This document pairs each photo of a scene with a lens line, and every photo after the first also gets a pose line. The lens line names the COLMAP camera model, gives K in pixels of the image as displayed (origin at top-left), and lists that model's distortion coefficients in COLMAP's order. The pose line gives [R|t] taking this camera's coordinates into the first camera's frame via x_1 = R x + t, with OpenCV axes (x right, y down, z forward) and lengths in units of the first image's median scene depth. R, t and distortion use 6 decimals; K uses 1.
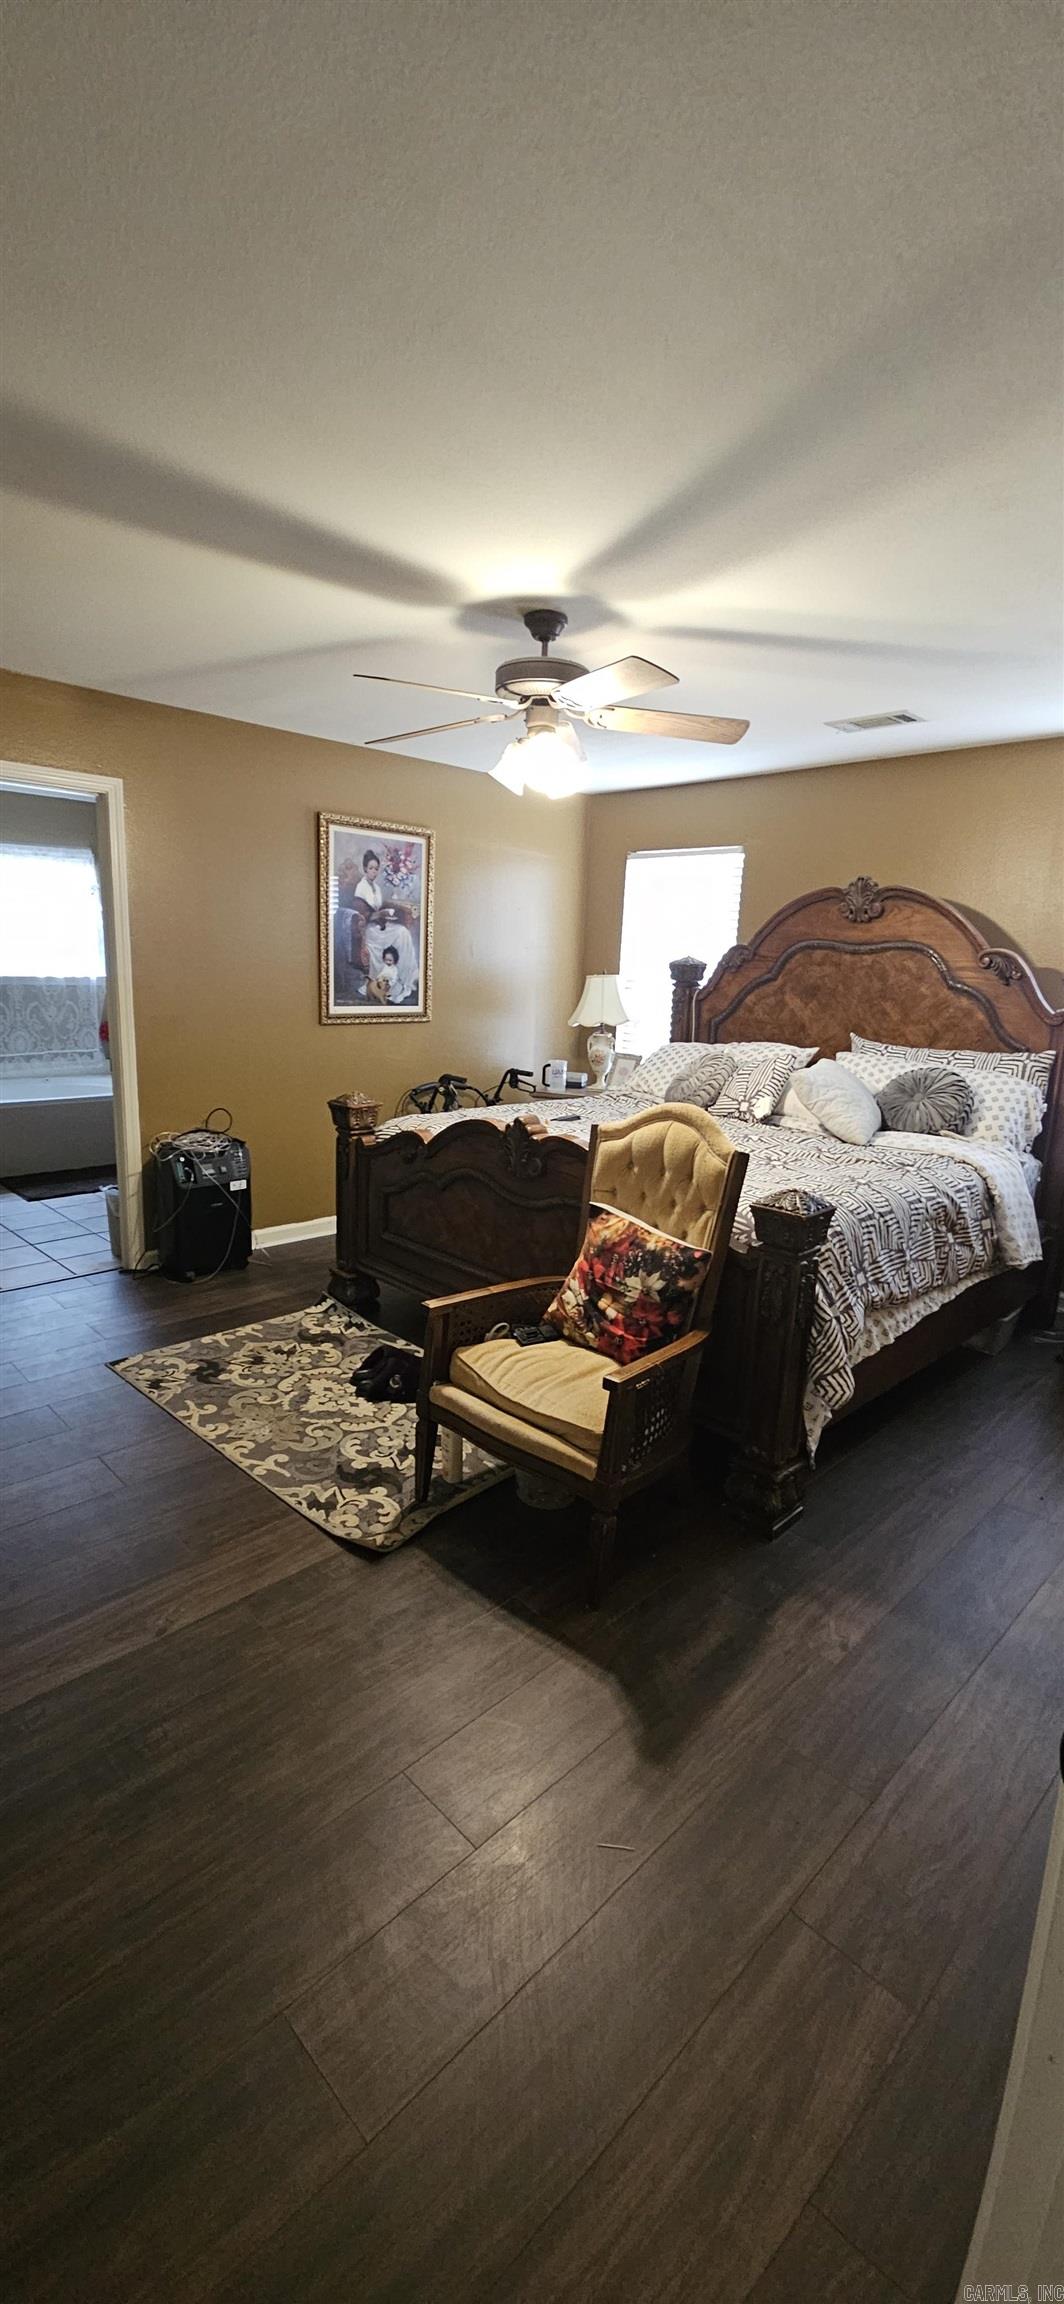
lens RADIAL K [[935.7, 0, 511.5], [0, 935.7, 1150.0], [0, 0, 1]] dist [0.004240, -0.005443]
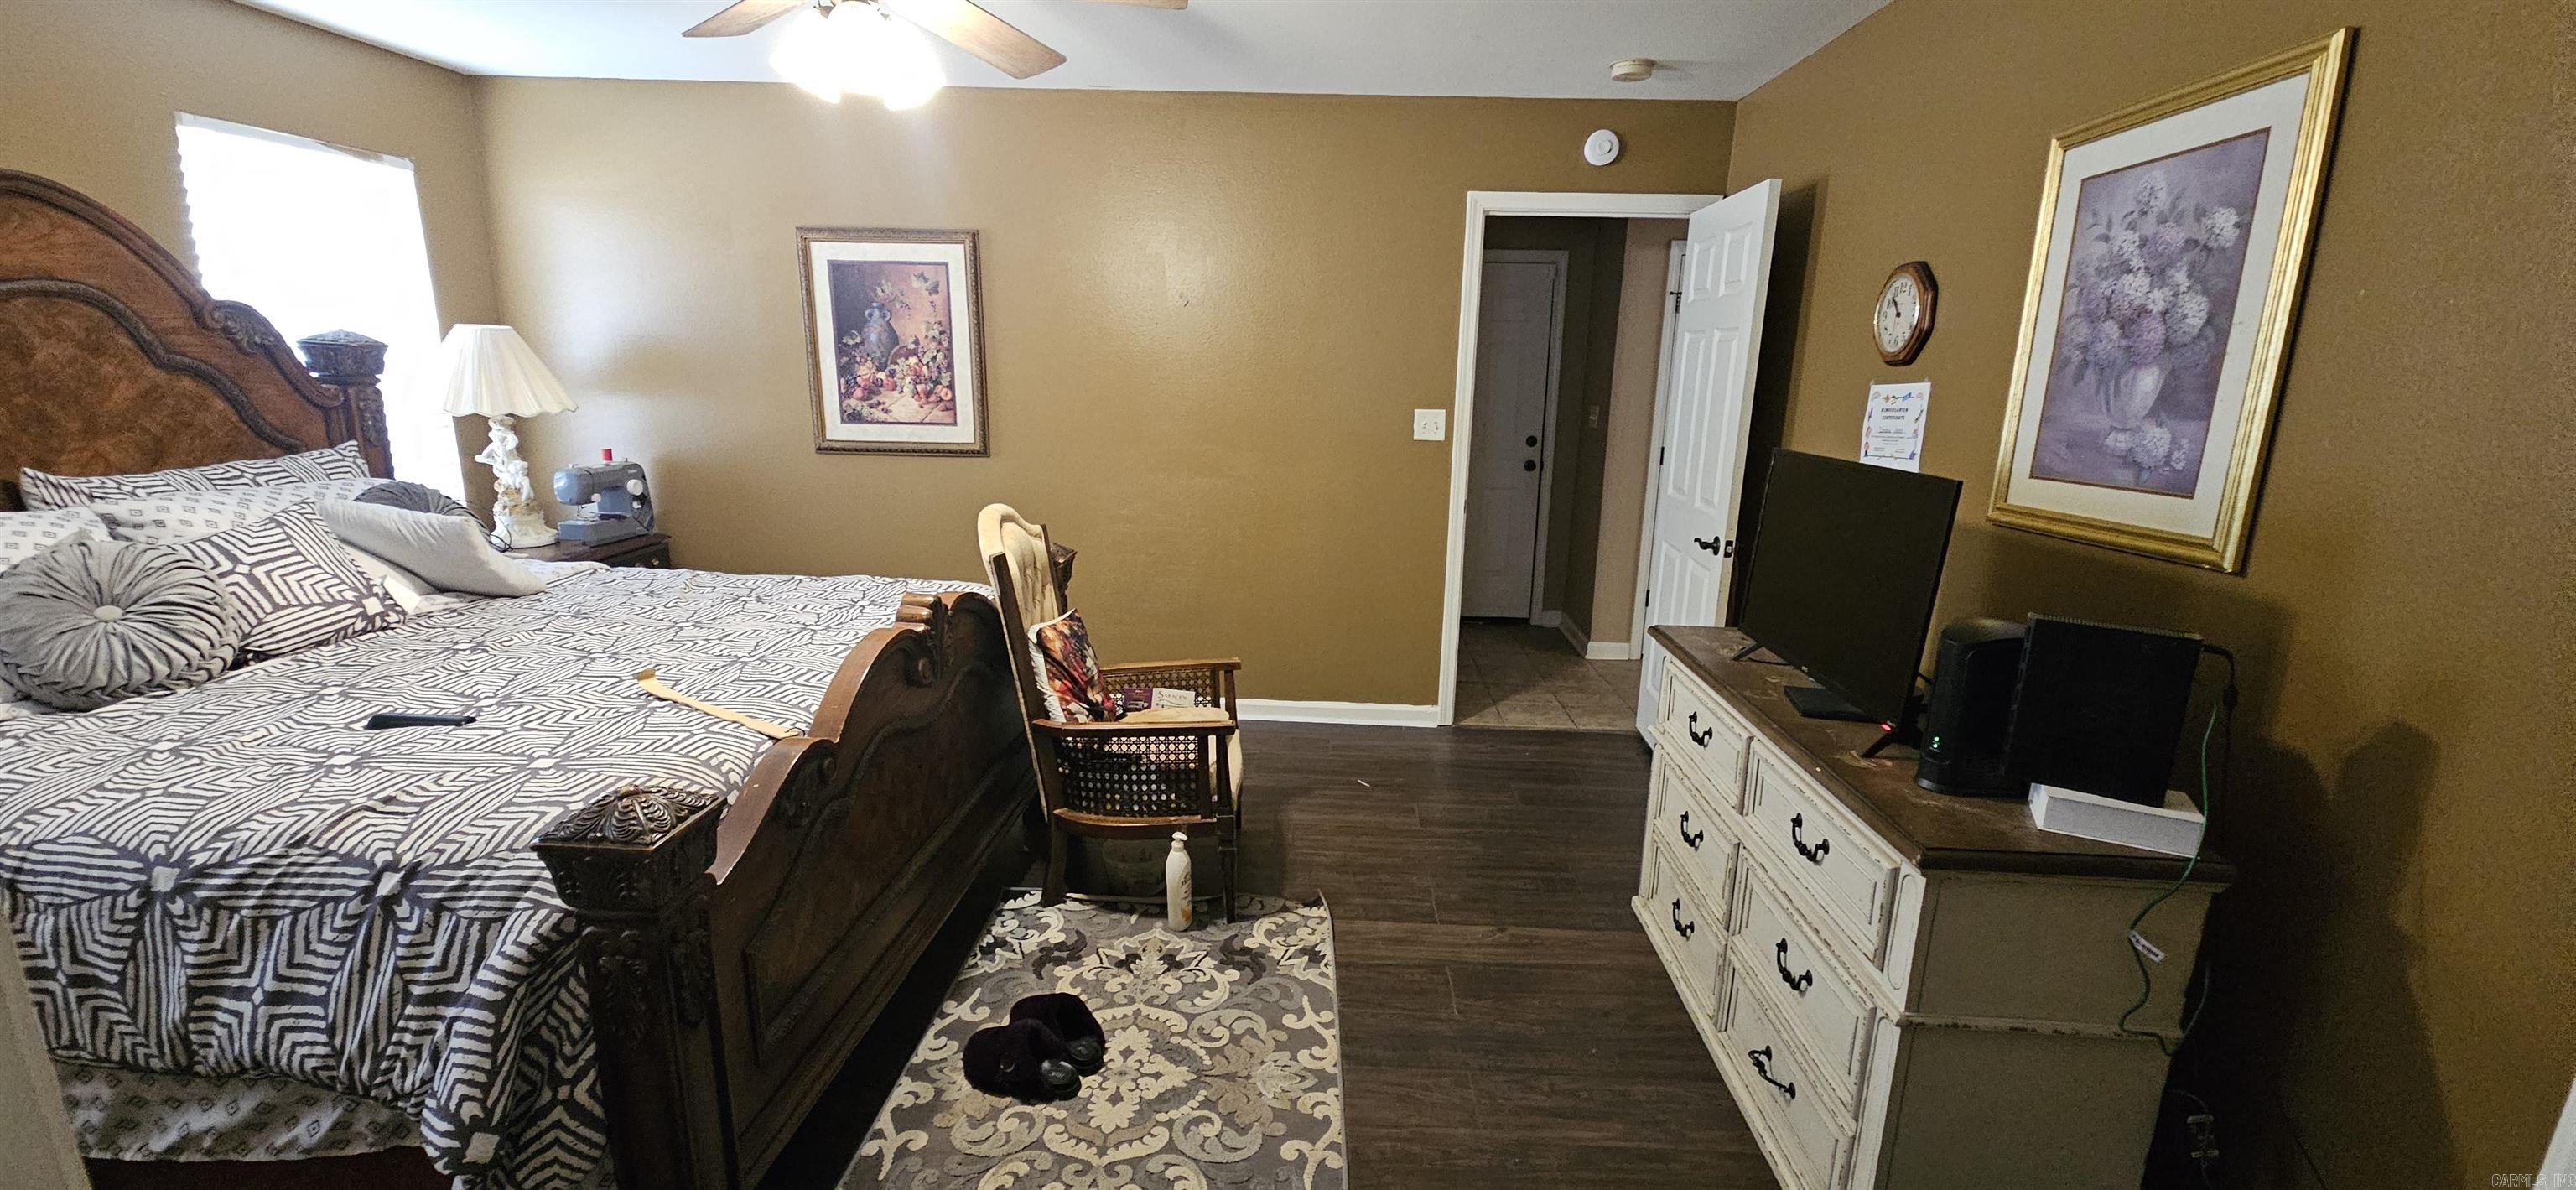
lens RADIAL K [[1046.2, 0, 1294.5], [0, 1046.2, 608.4], [0, 0, 1]] dist [0.004240, -0.005443]
pose [[-0.692679, -0.218430, 0.687374, -0.718122], [0.094005, 0.917567, 0.386309, -0.304304], [-0.715093, 0.332205, -0.615046, 1.313978]]
